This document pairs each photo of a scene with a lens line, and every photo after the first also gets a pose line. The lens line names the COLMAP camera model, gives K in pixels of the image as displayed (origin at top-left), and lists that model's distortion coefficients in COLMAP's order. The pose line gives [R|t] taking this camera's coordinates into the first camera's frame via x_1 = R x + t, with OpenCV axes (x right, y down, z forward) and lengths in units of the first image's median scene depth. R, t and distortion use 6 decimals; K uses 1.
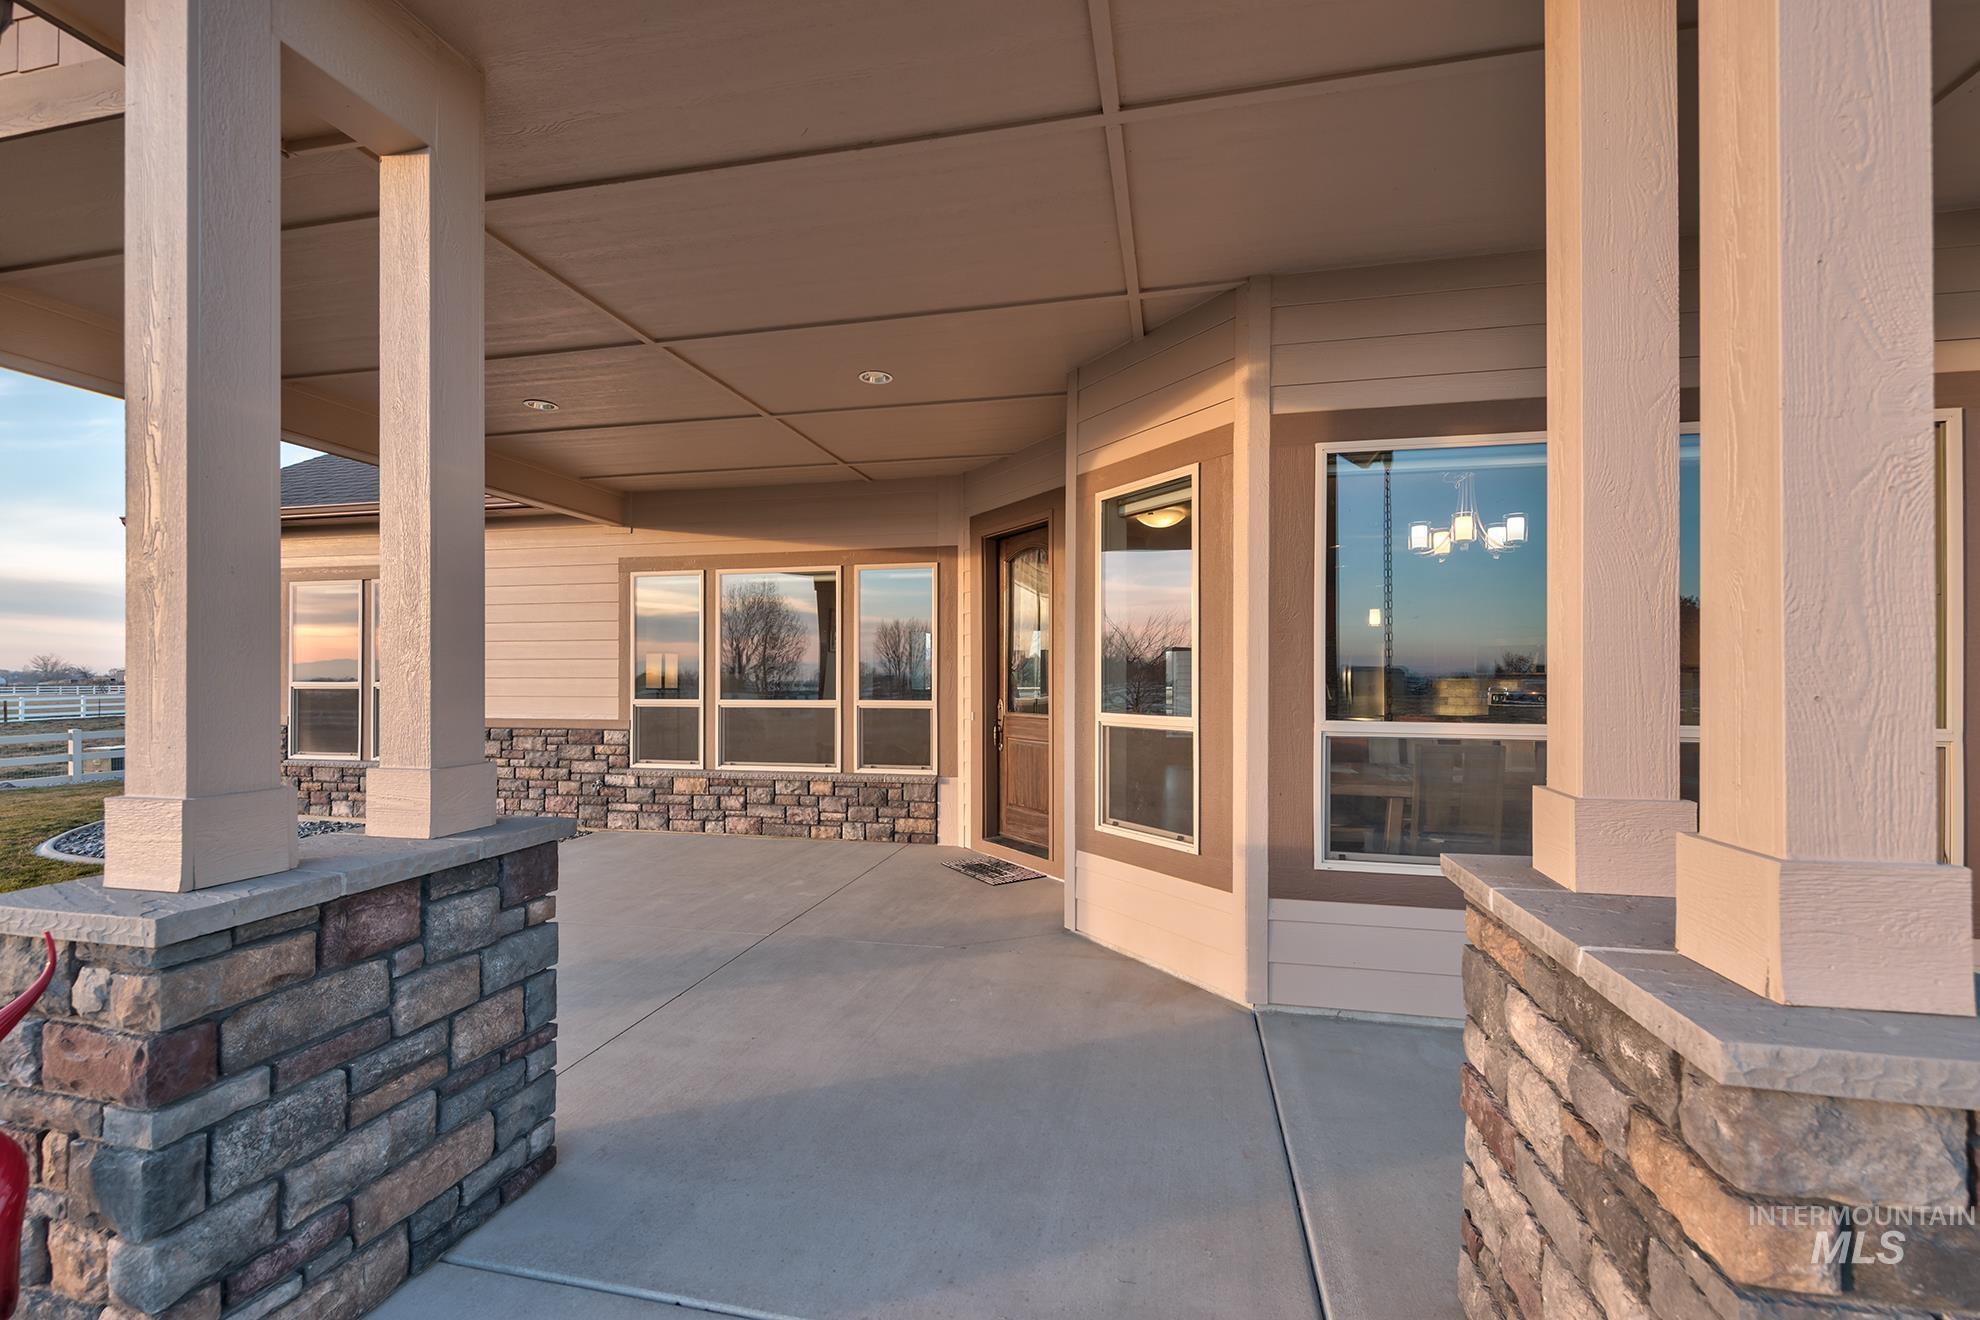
lens RADIAL K [[799.5, 0, 998.4], [0, 799.5, 678.2], [0, 0, 1]] dist [-0.015540, 0.000000]
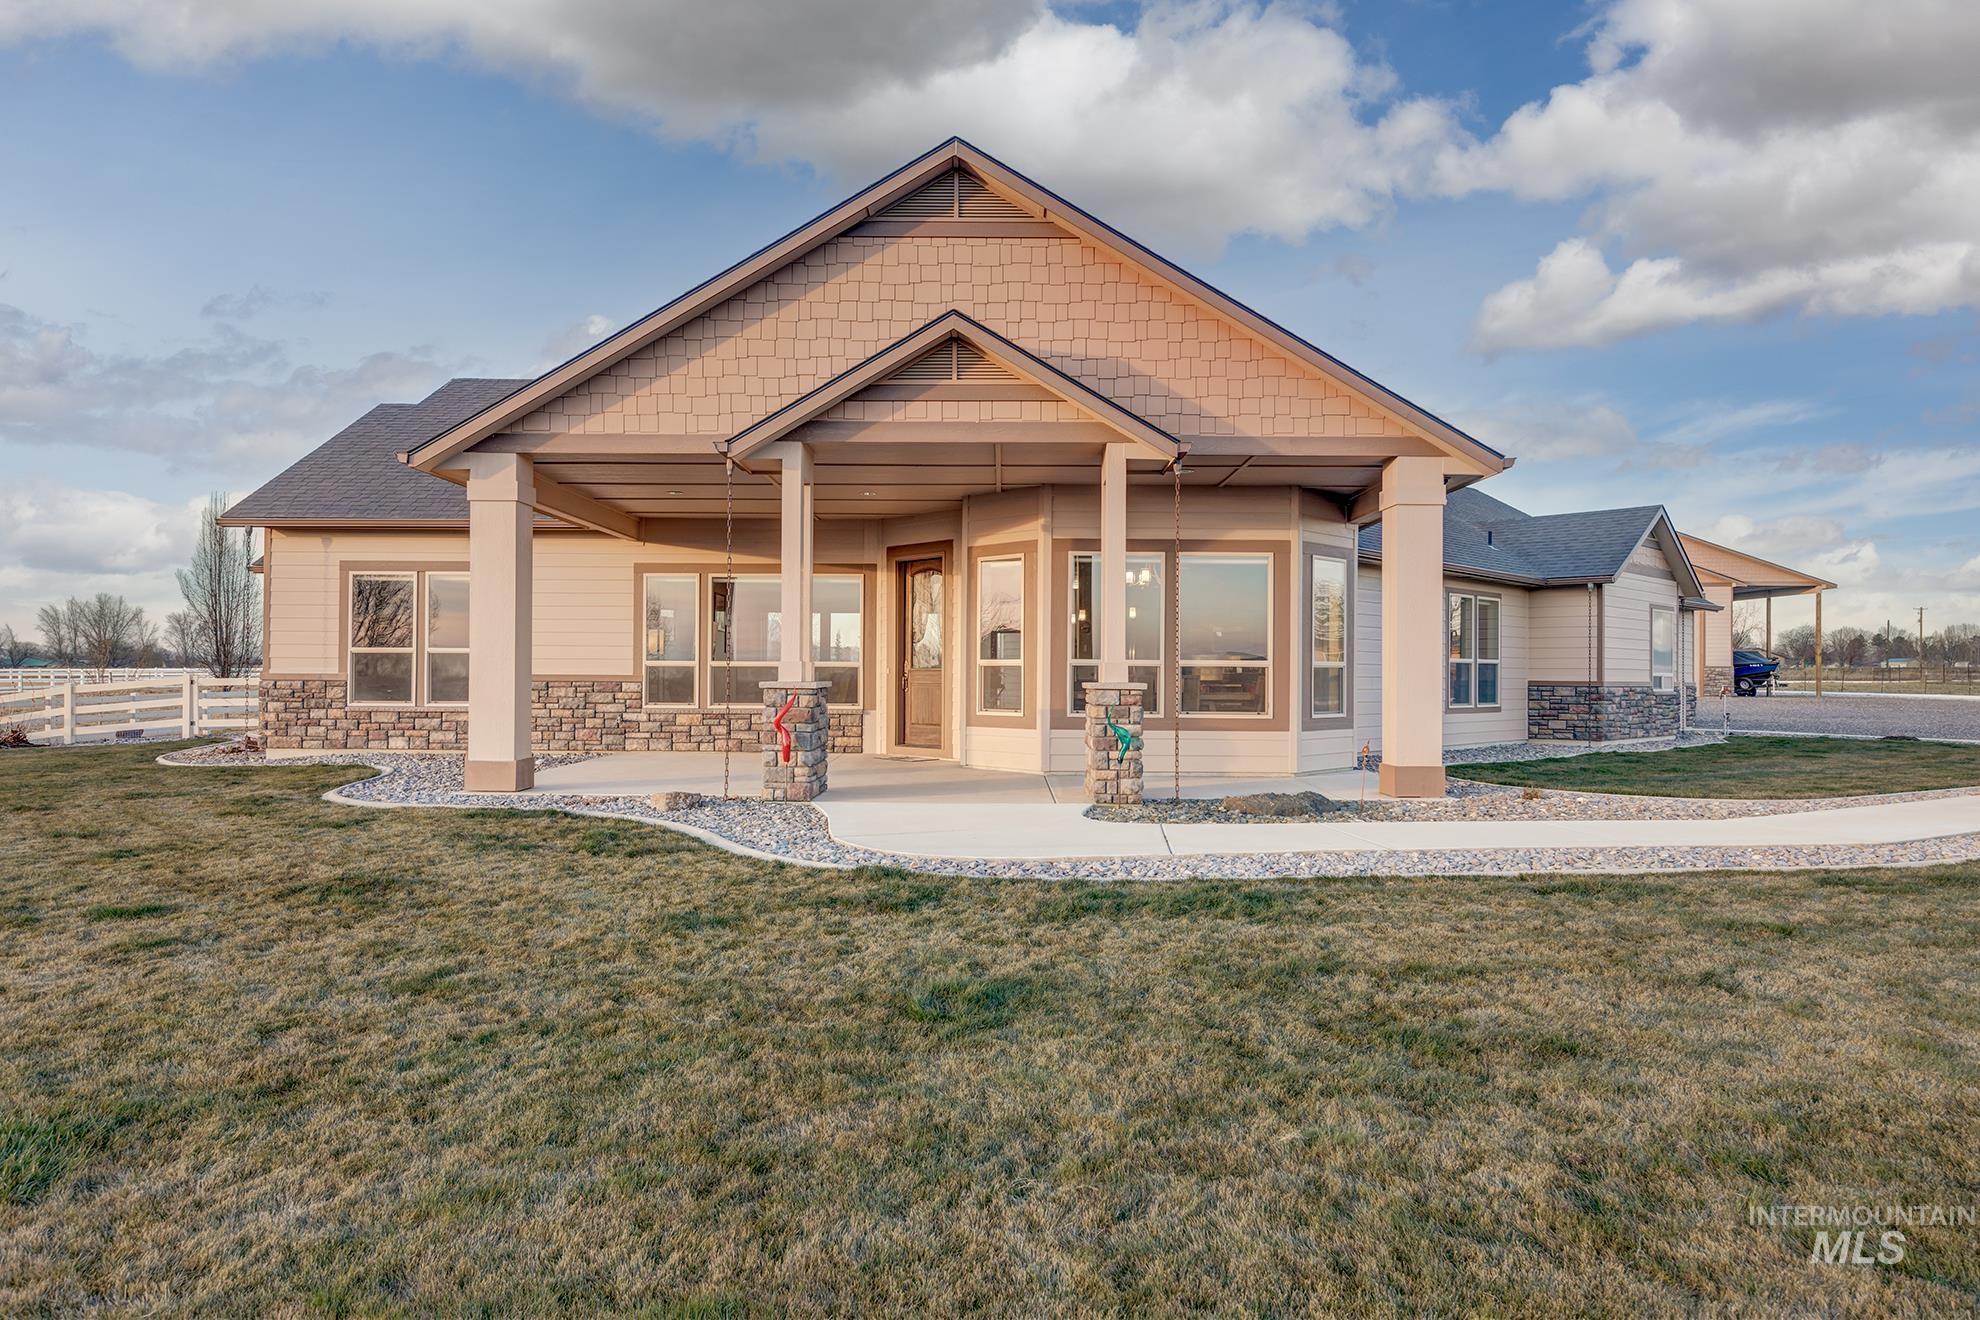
lens RADIAL K [[955.0, 0, 989.3], [0, 955.0, 654.1], [0, 0, 1]] dist [-0.001602, -0.000493]
pose [[0.978910, 0.007907, 0.204137, -0.208363], [-0.005604, 0.999914, -0.011859, 0.032593], [-0.204214, 0.010465, 0.978870, -0.856558]]
